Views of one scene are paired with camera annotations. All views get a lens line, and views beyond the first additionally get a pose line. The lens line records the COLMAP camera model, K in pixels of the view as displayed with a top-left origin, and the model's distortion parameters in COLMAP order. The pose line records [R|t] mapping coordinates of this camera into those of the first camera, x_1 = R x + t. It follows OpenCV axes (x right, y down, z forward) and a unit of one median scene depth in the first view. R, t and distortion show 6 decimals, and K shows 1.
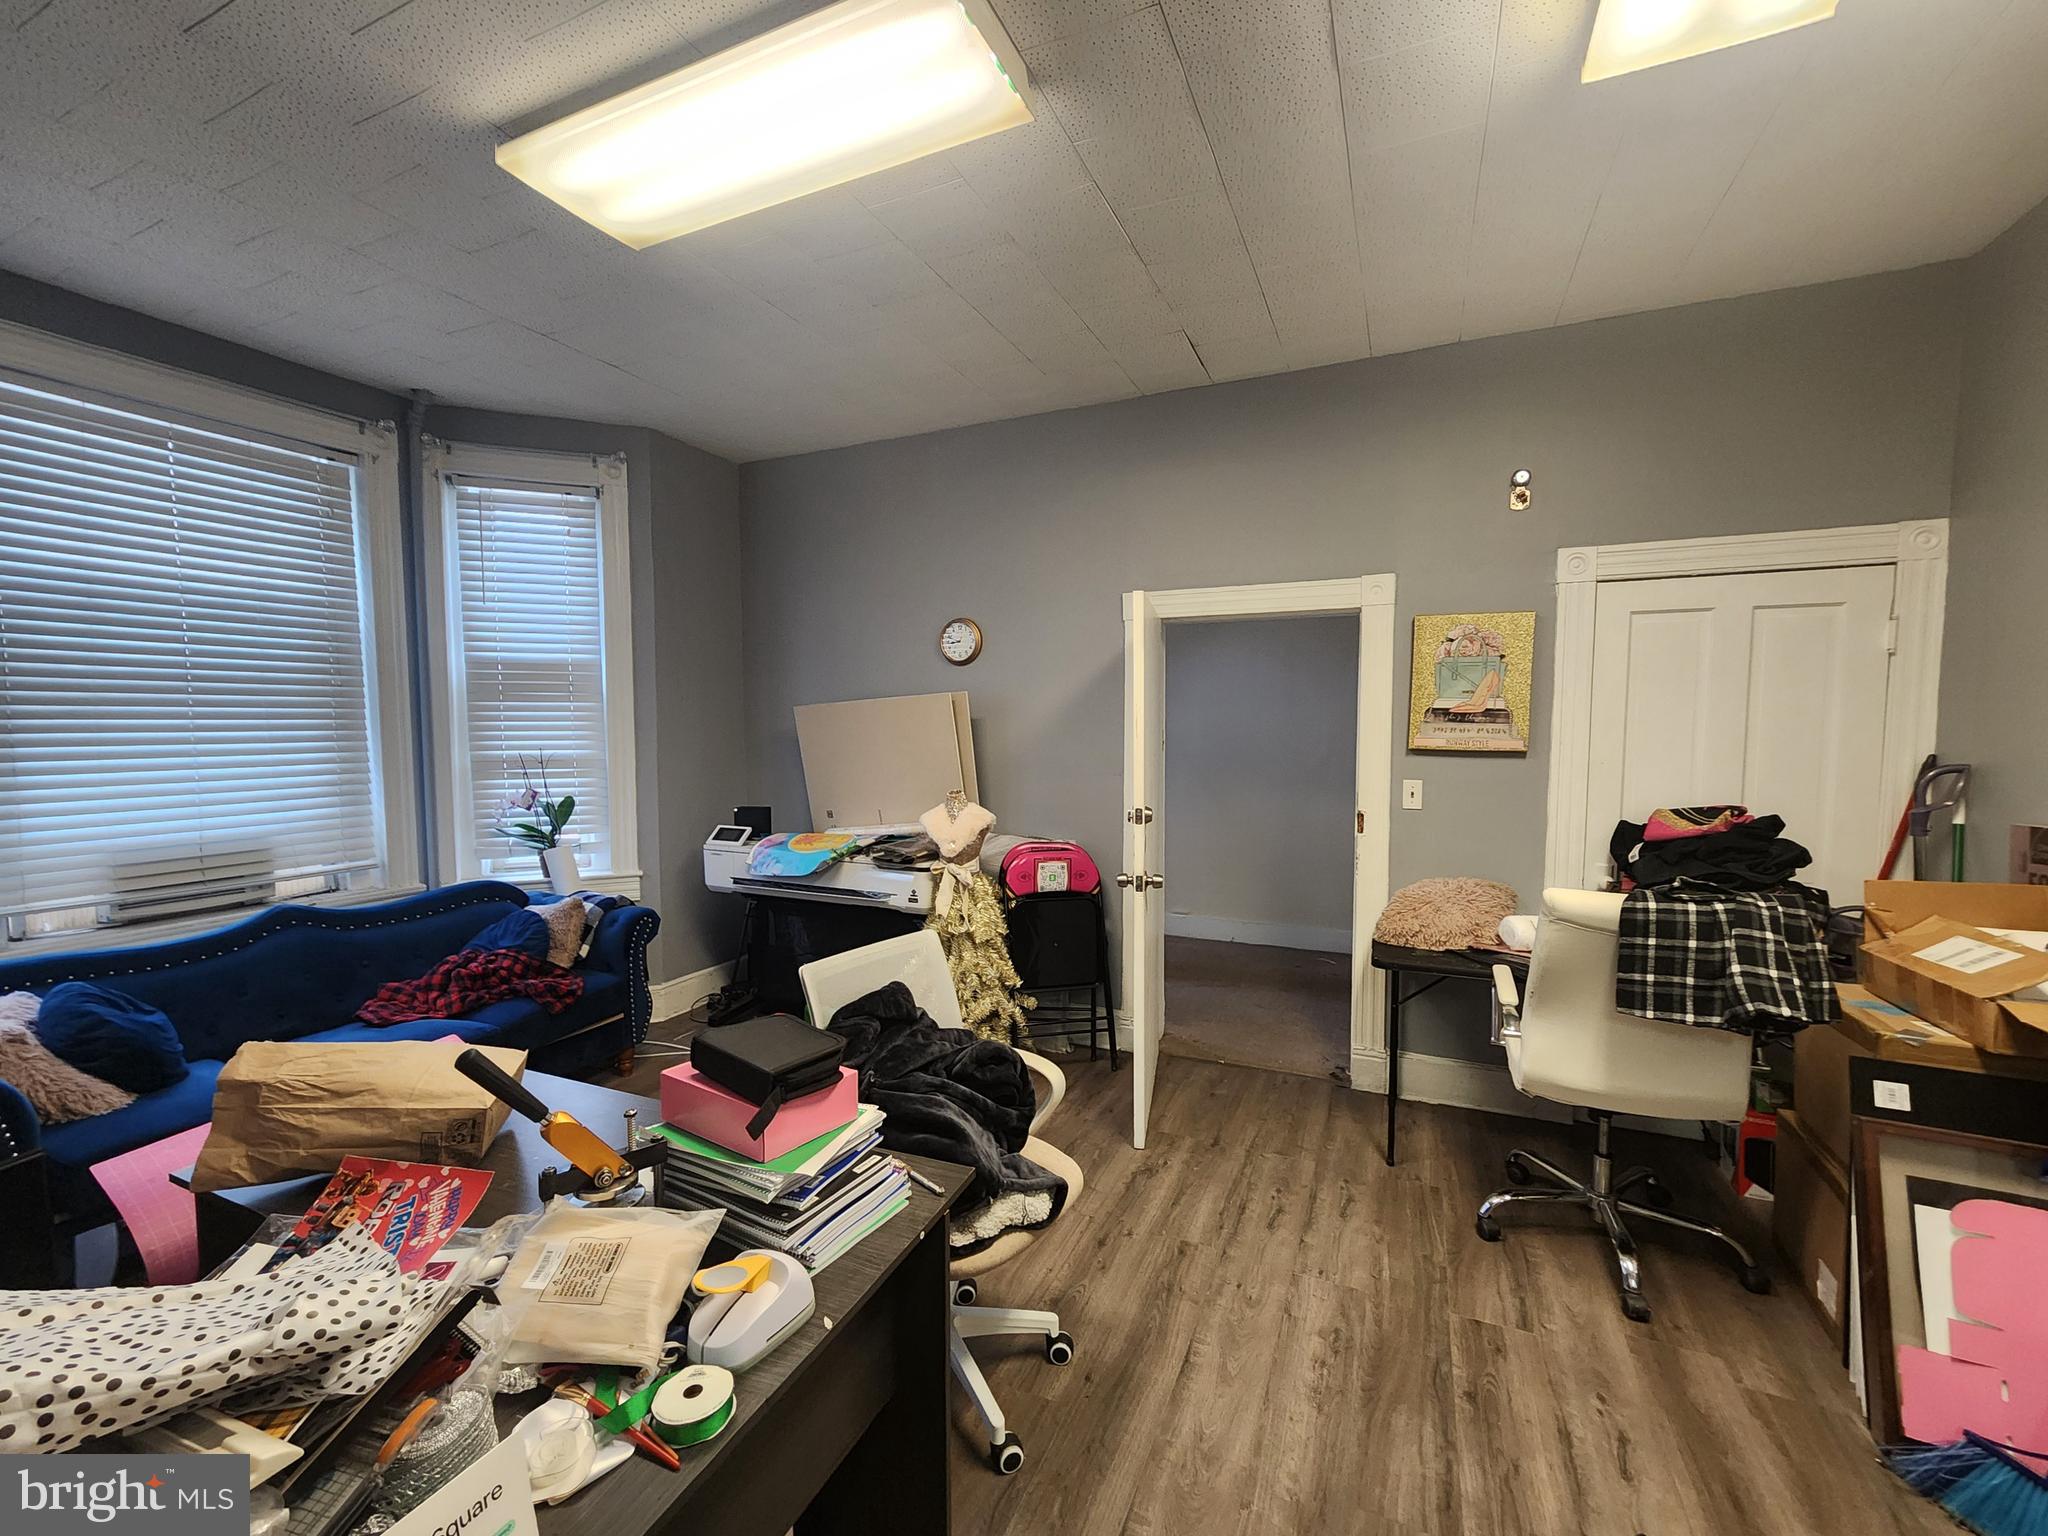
lens RADIAL K [[840.1, 0, 1035.1], [0, 840.1, 774.9], [0, 0, 1]] dist [-0.001634, 0.001625]
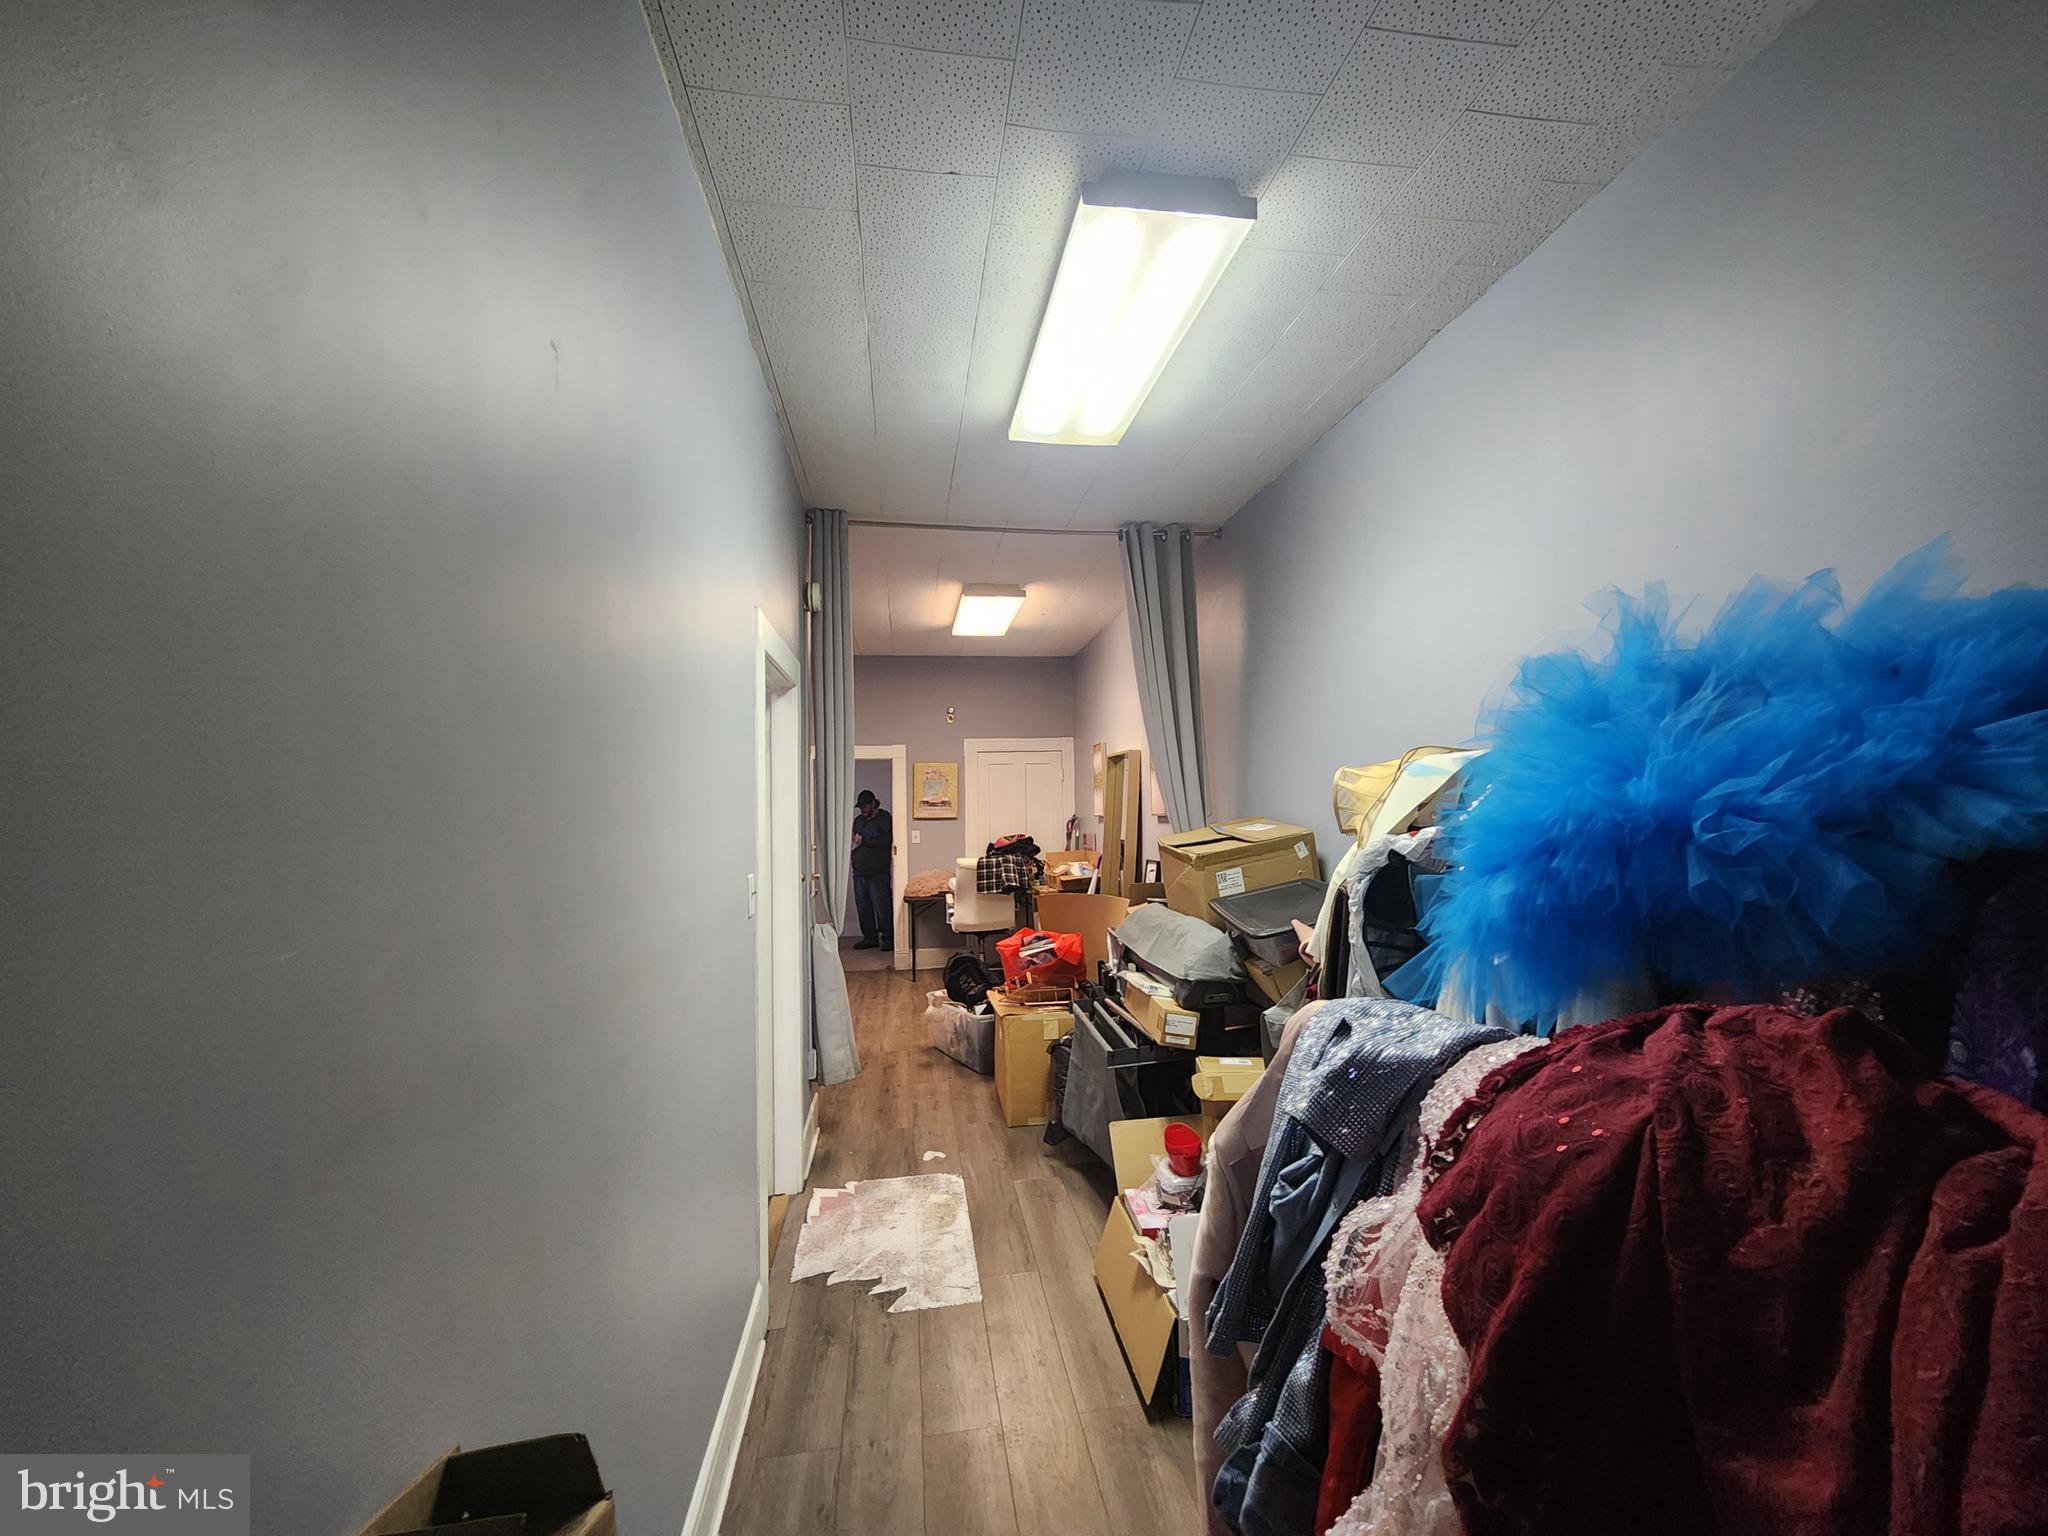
lens RADIAL K [[840.1, 0, 1029.6], [0, 840.1, 769.3], [0, 0, 1]] dist [-0.001634, 0.001625]
pose [[0.843770, 0.007614, 0.536651, -0.654328], [0.053481, 0.993730, -0.098187, 0.097563], [-0.534034, 0.111548, 0.838072, -1.394068]]
